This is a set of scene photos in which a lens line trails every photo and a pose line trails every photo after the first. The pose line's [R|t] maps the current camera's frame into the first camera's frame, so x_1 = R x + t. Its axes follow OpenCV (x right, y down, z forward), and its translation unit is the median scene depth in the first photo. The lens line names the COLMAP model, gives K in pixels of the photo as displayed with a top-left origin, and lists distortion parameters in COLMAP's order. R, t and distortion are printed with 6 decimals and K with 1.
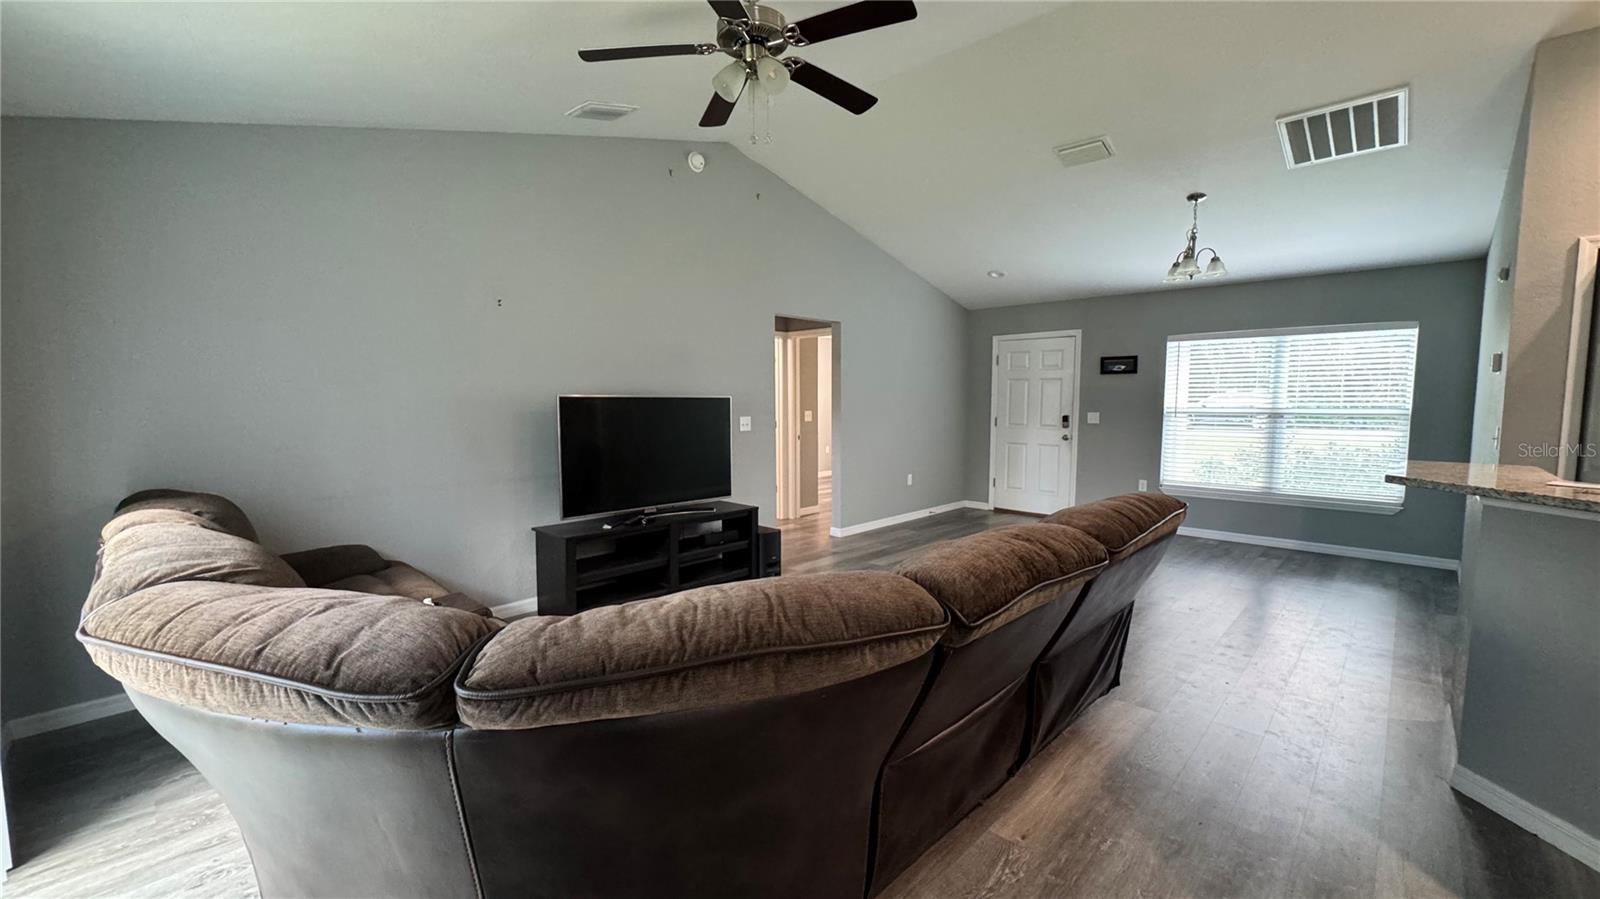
lens RADIAL K [[637.7, 0, 797.3], [0, 637.7, 453.9], [0, 0, 1]] dist [0.003067, 0.000102]
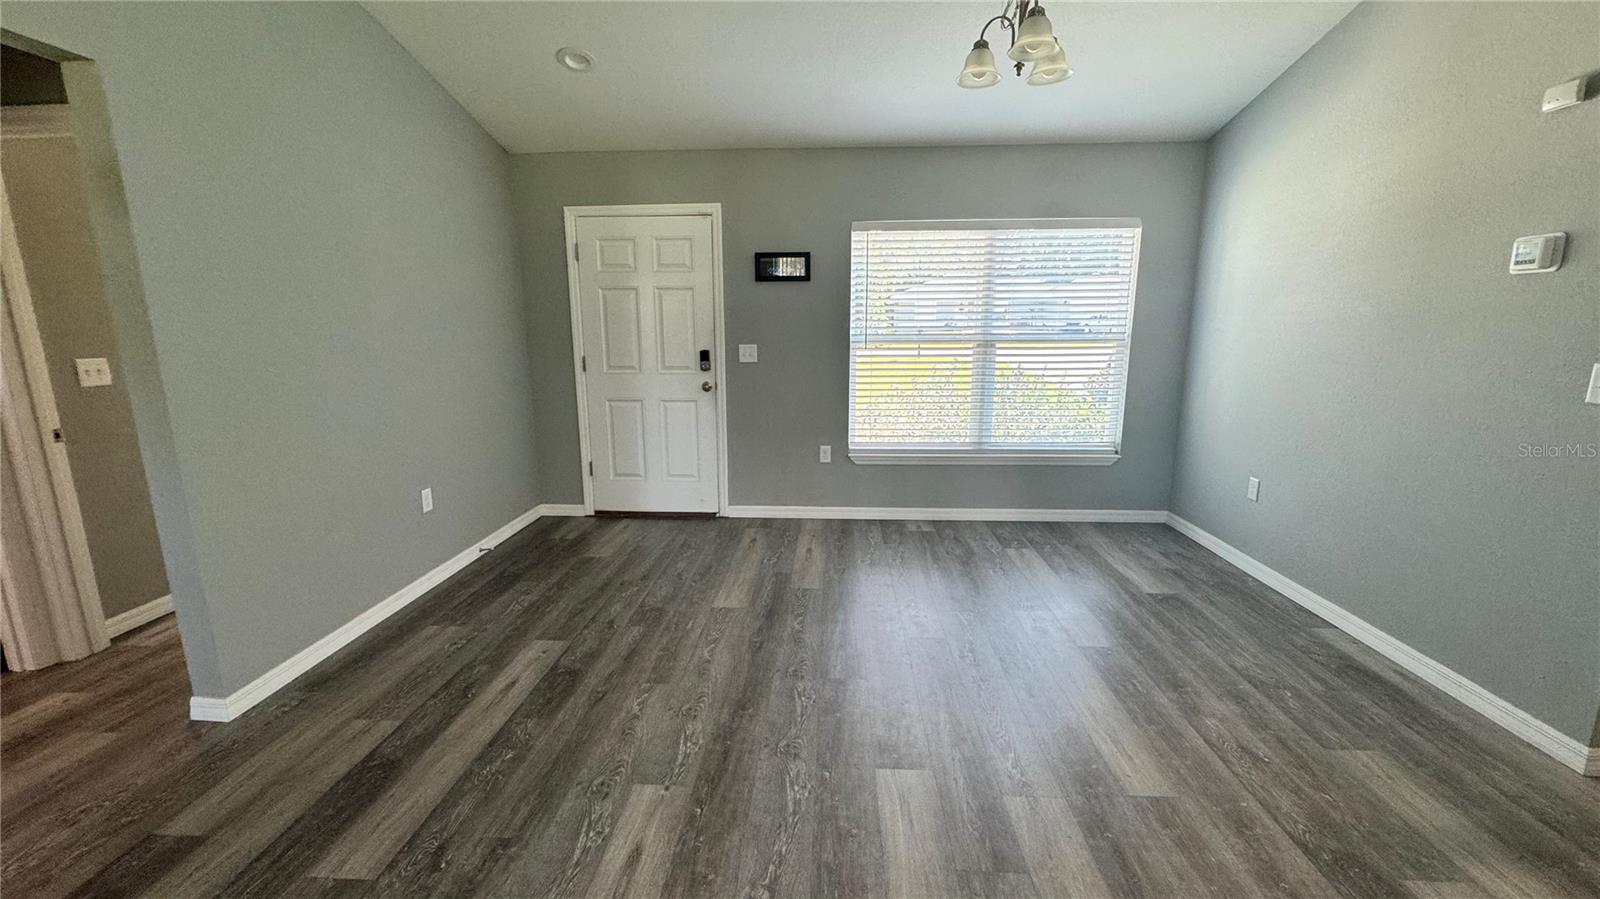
lens RADIAL K [[637.7, 0, 799.4], [0, 637.7, 445.9], [0, 0, 1]] dist [0.003067, 0.000102]
pose [[0.750725, -0.127609, 0.648172, 0.086278], [0.063449, 0.990558, 0.121529, -0.039193], [-0.657561, -0.050109, 0.751733, 0.493404]]
